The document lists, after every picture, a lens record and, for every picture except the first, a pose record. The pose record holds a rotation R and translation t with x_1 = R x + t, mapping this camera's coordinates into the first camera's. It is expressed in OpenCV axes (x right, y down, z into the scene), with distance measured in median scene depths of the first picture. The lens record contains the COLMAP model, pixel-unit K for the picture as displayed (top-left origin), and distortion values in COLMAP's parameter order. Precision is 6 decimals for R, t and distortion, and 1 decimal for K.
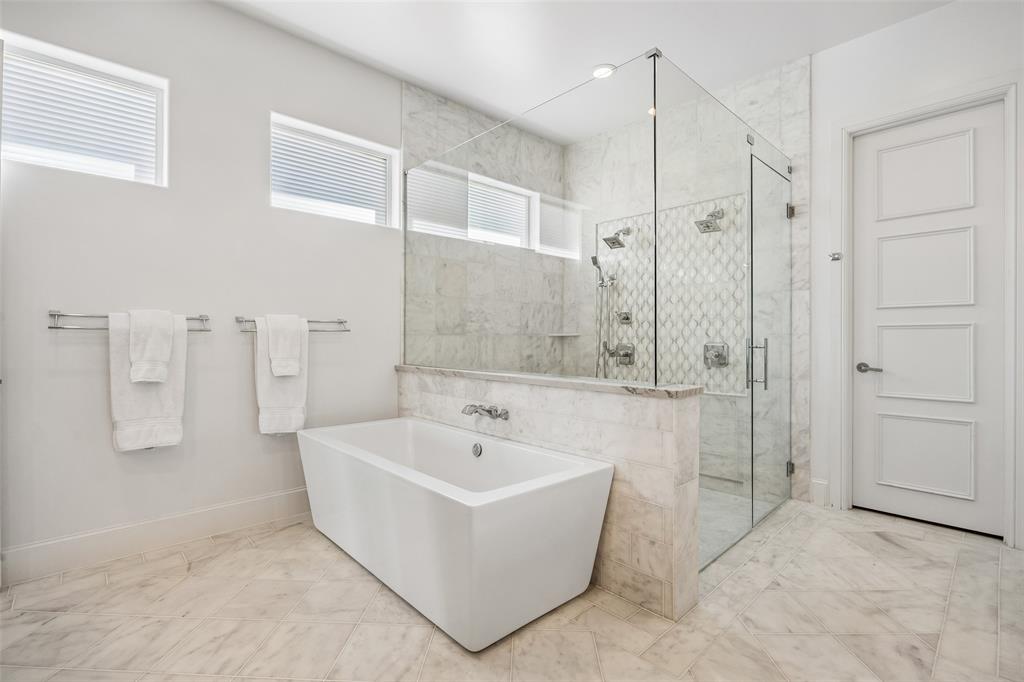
lens RADIAL K [[466.2, 0, 513.0], [0, 466.2, 337.4], [0, 0, 1]] dist [0.001396, 0.000028]
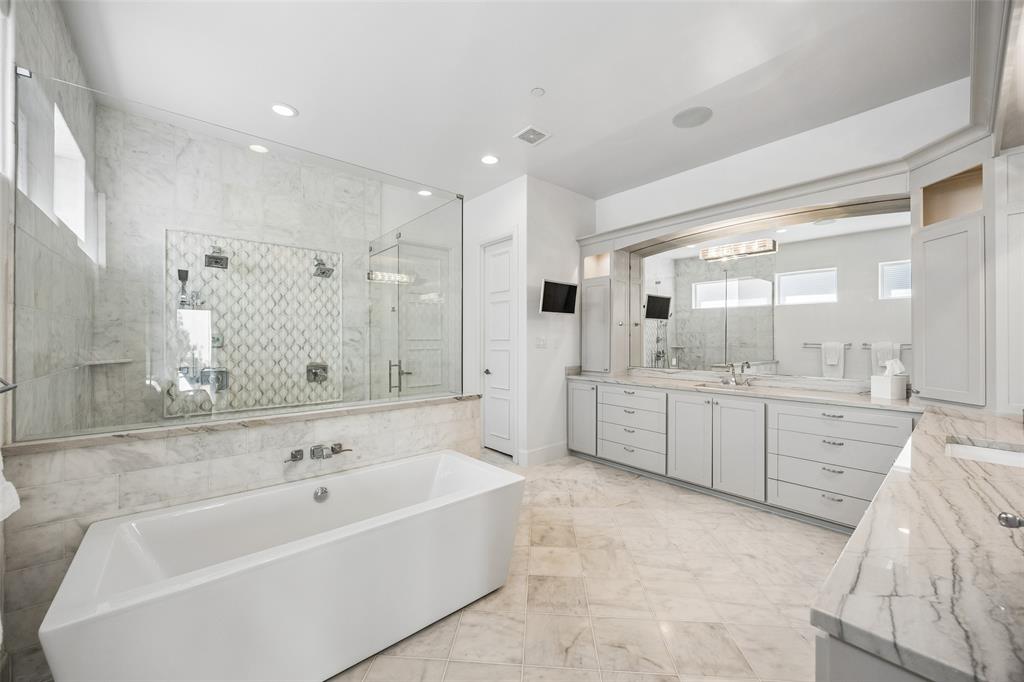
lens RADIAL K [[389.1, 0, 512.4], [0, 389.1, 342.2], [0, 0, 1]] dist [-0.003364, -0.000421]
pose [[0.042373, -0.005658, 0.999086, -0.601006], [0.000536, 0.999984, 0.005640, -0.050514], [-0.999102, 0.000296, 0.042376, 0.415602]]
